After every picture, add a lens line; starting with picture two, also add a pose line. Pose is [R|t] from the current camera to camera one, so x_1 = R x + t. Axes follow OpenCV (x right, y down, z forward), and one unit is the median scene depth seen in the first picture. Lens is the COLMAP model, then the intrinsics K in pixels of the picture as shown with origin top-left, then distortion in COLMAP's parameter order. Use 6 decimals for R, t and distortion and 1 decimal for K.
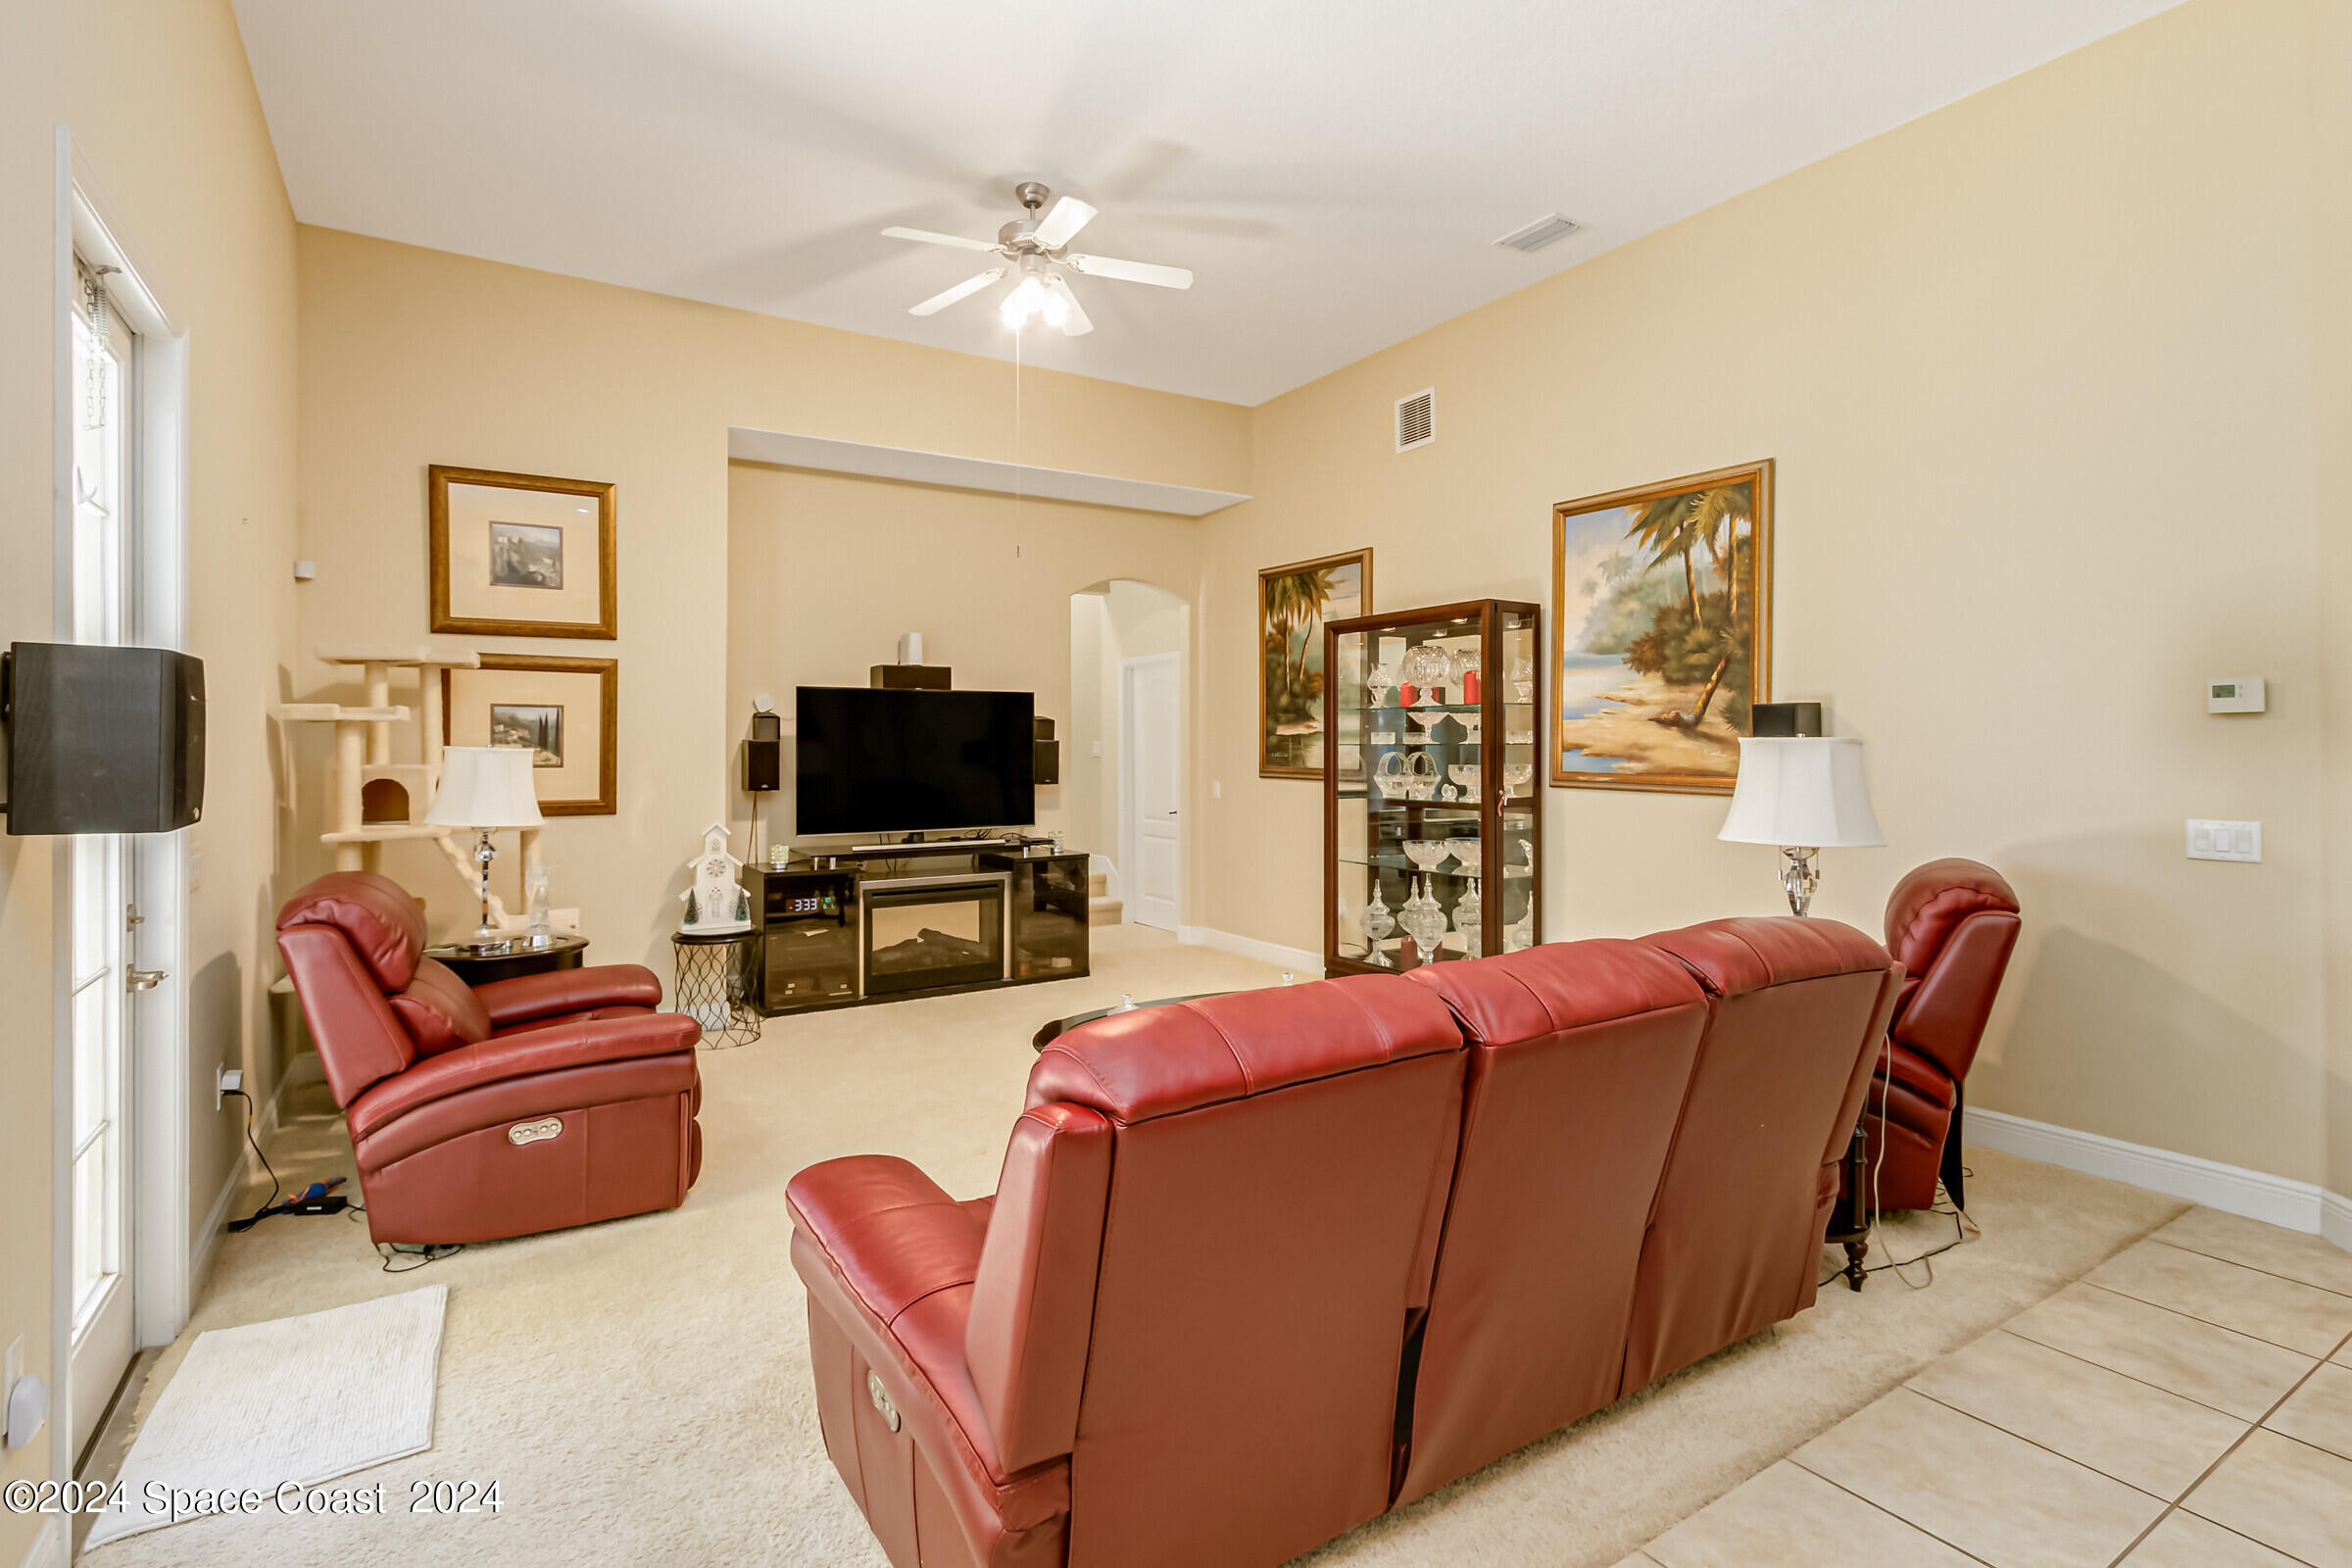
lens RADIAL K [[1103.1, 0, 1163.2], [0, 1103.1, 744.3], [0, 0, 1]] dist [0.004342, 0.000246]
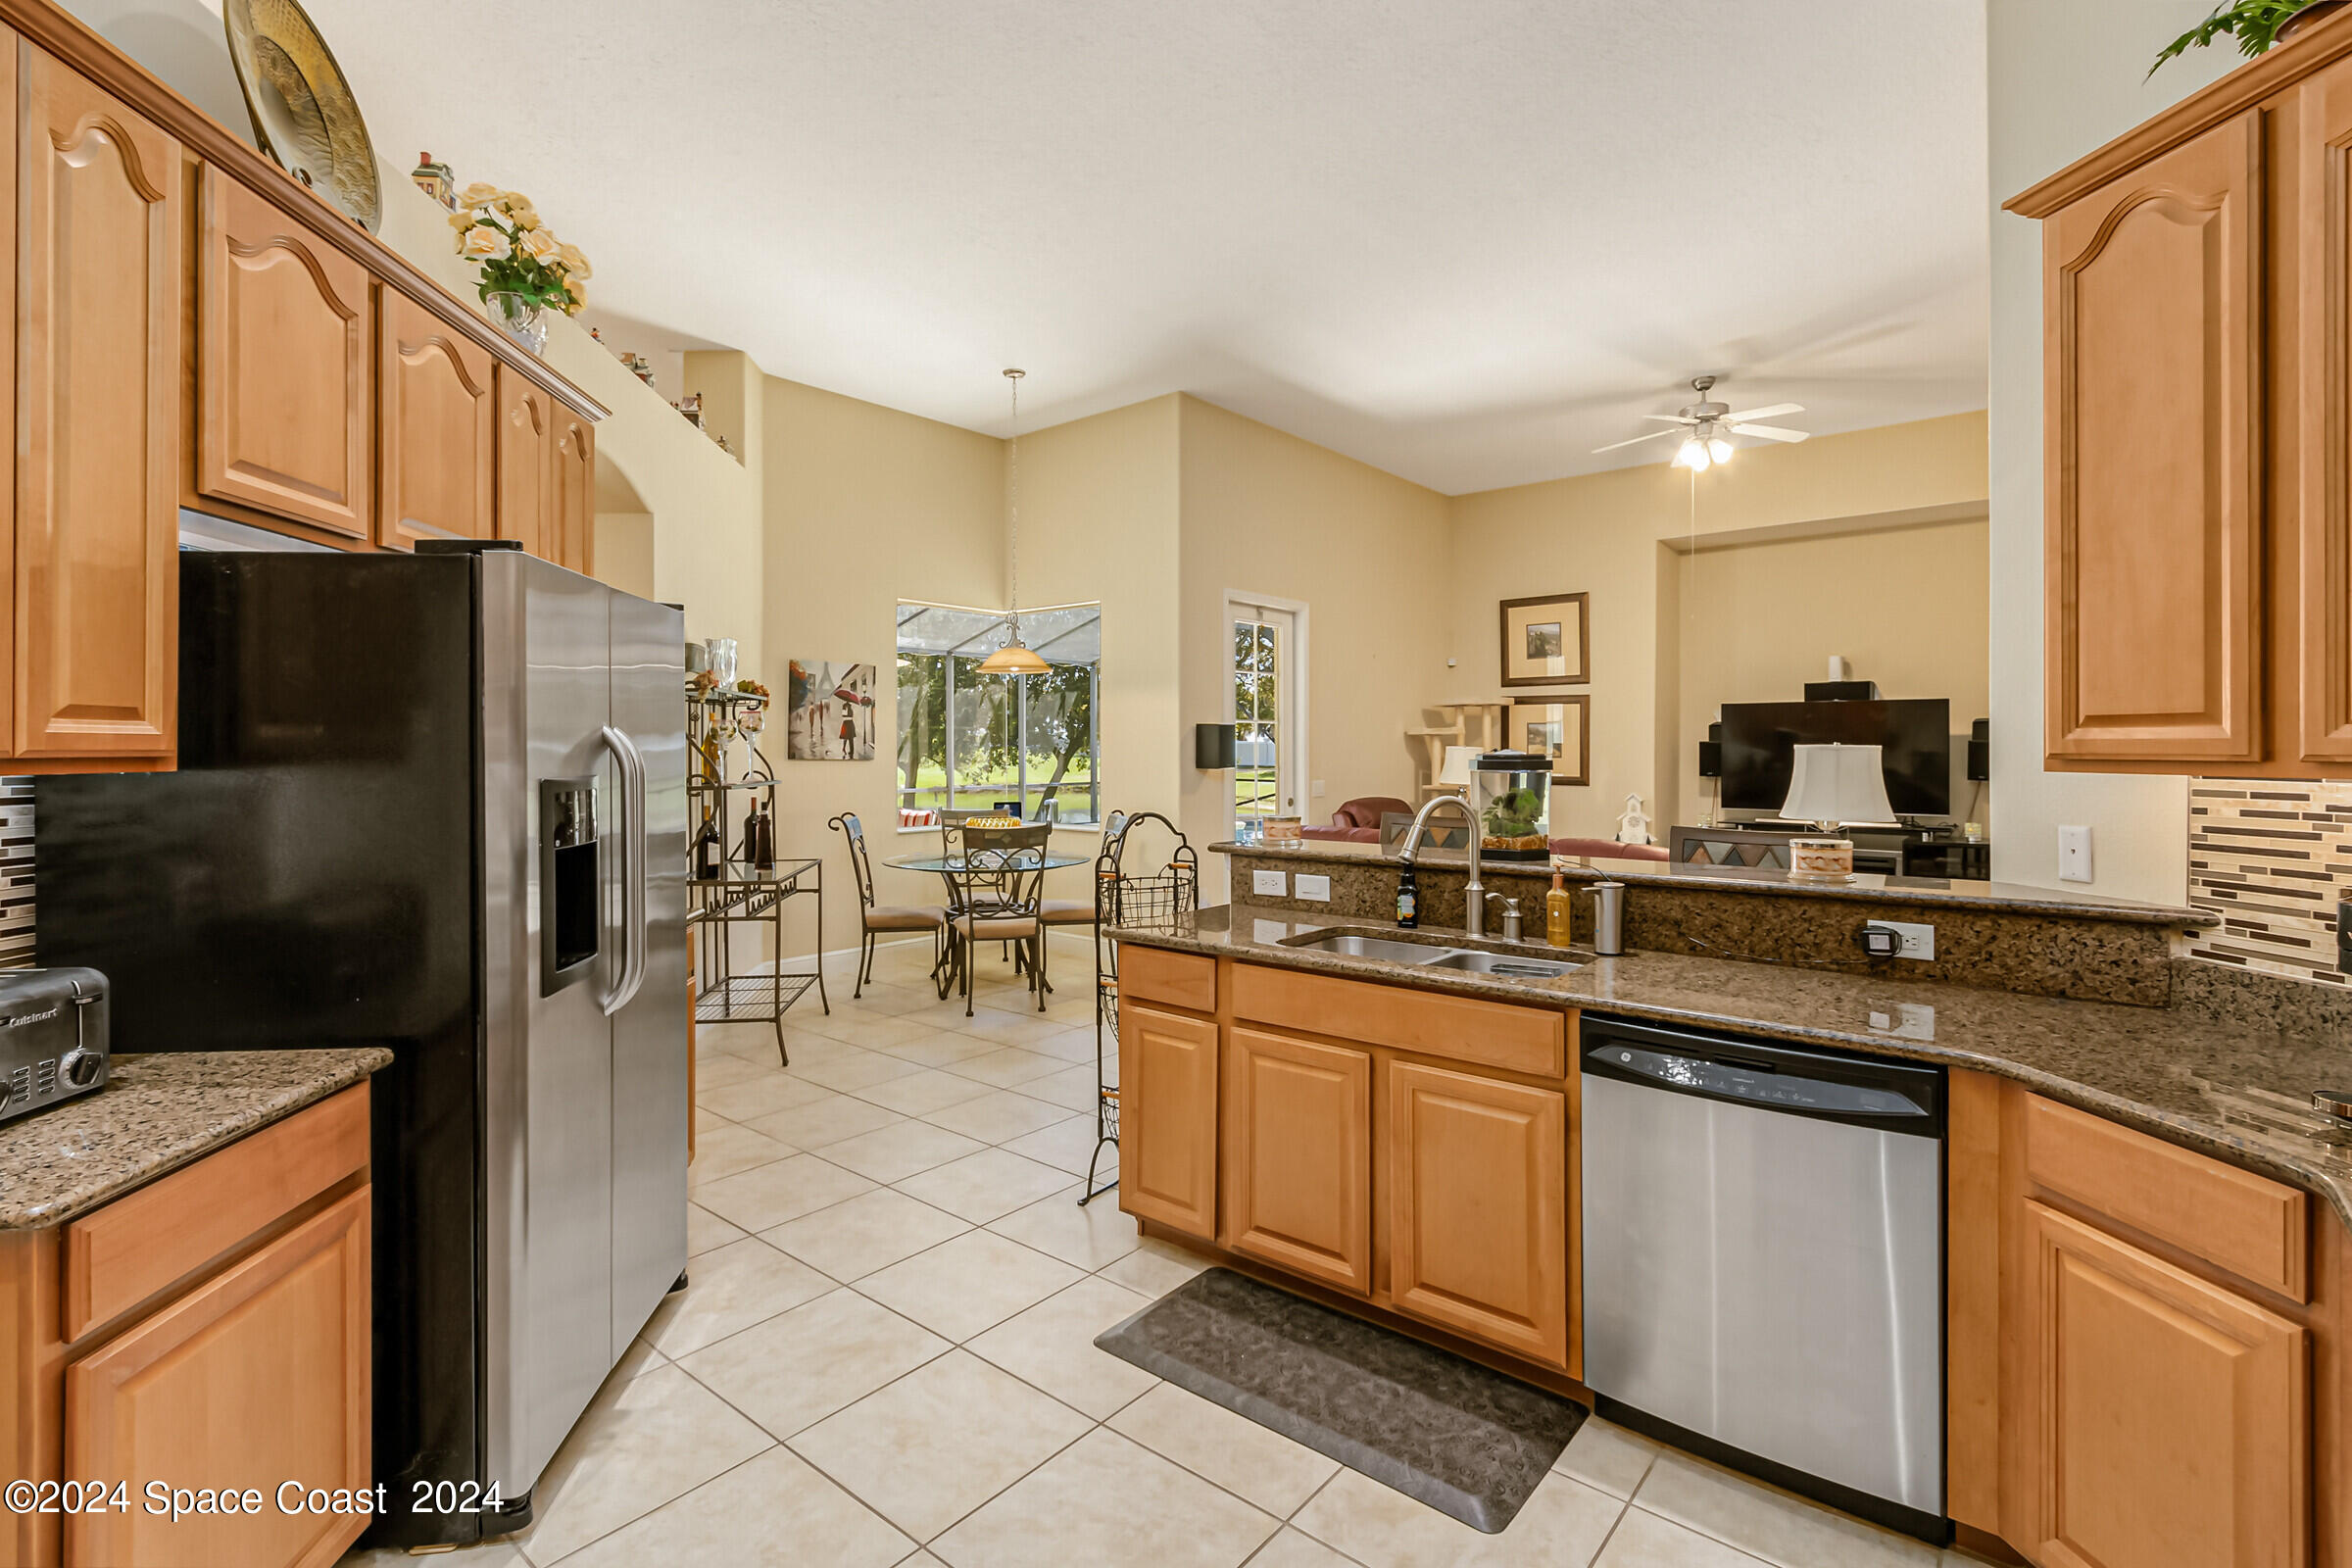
lens RADIAL K [[1103.1, 0, 1163.2], [0, 1103.1, 744.3], [0, 0, 1]] dist [0.004342, 0.000246]
pose [[0.304257, 0.002410, -0.952587, 0.926798], [0.002820, 0.999990, 0.003431, -0.008213], [0.952586, -0.003730, 0.304247, -0.141733]]
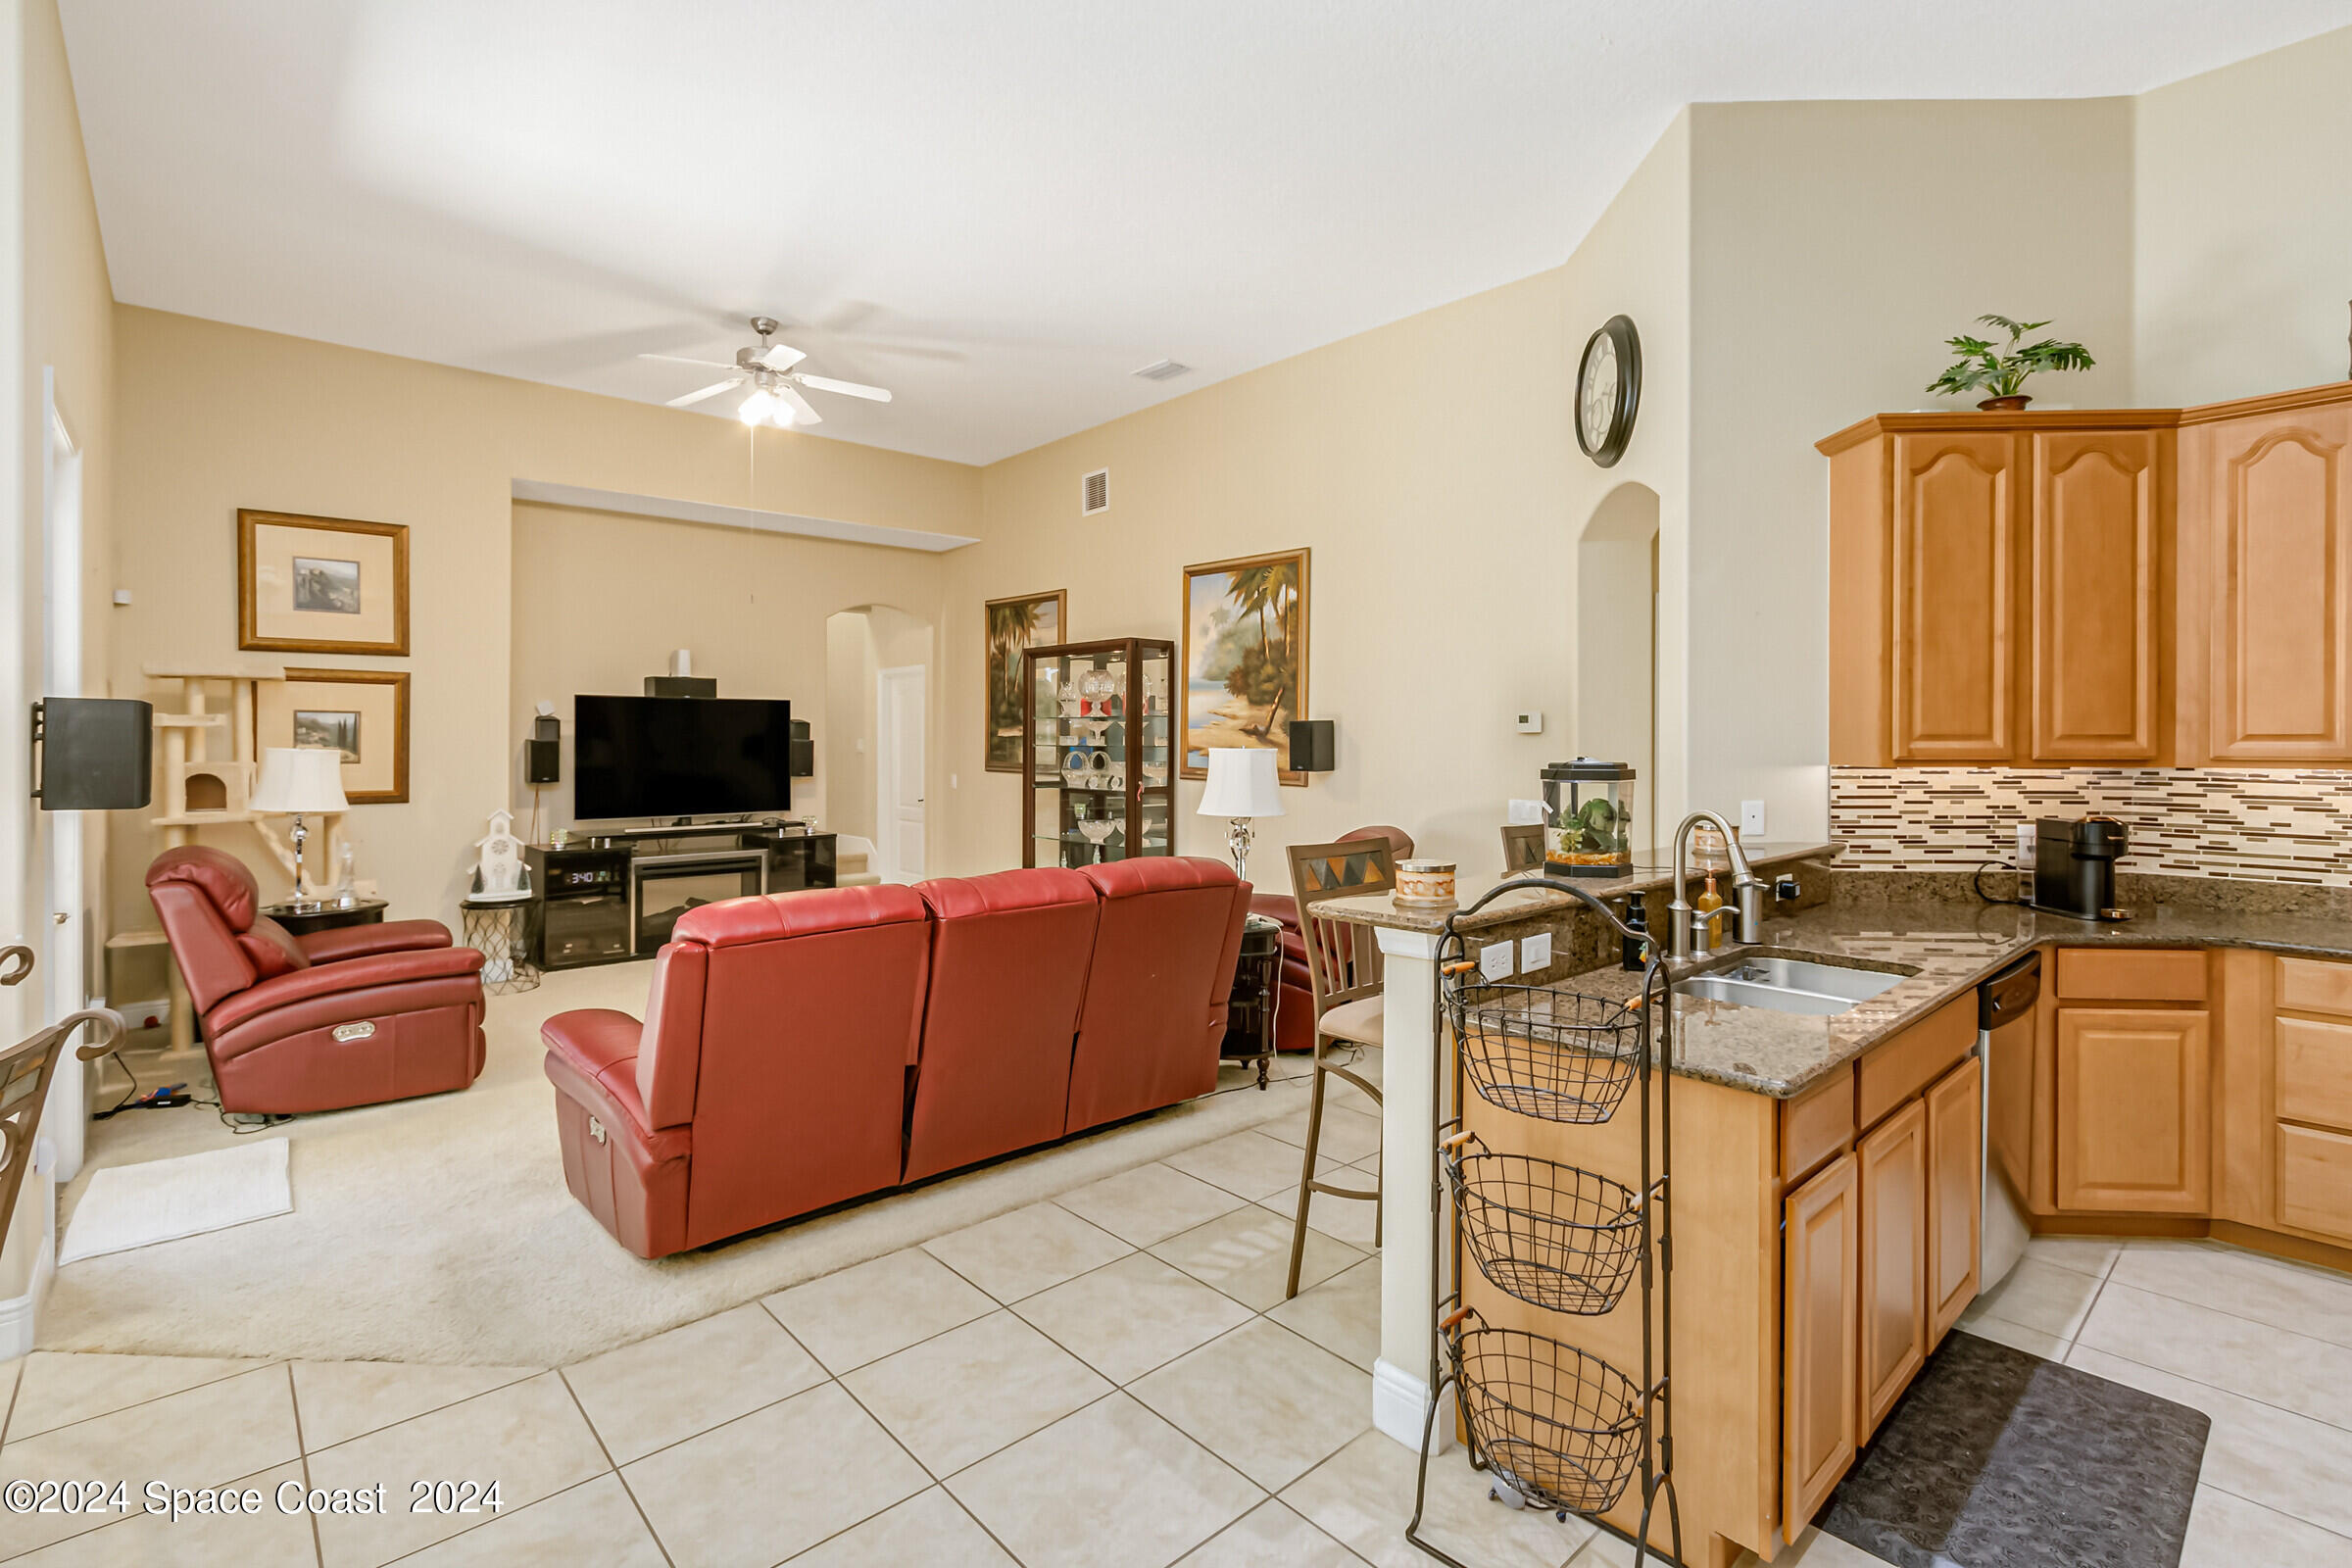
lens RADIAL K [[1077.5, 0, 1165.0], [0, 1077.5, 741.7], [0, 0, 1]] dist [0.003352, -0.001395]
pose [[0.986650, 0.004053, 0.162806, 0.120558], [-0.004989, 0.999973, 0.005339, -0.012835], [-0.162780, -0.006080, 0.986644, -0.283345]]
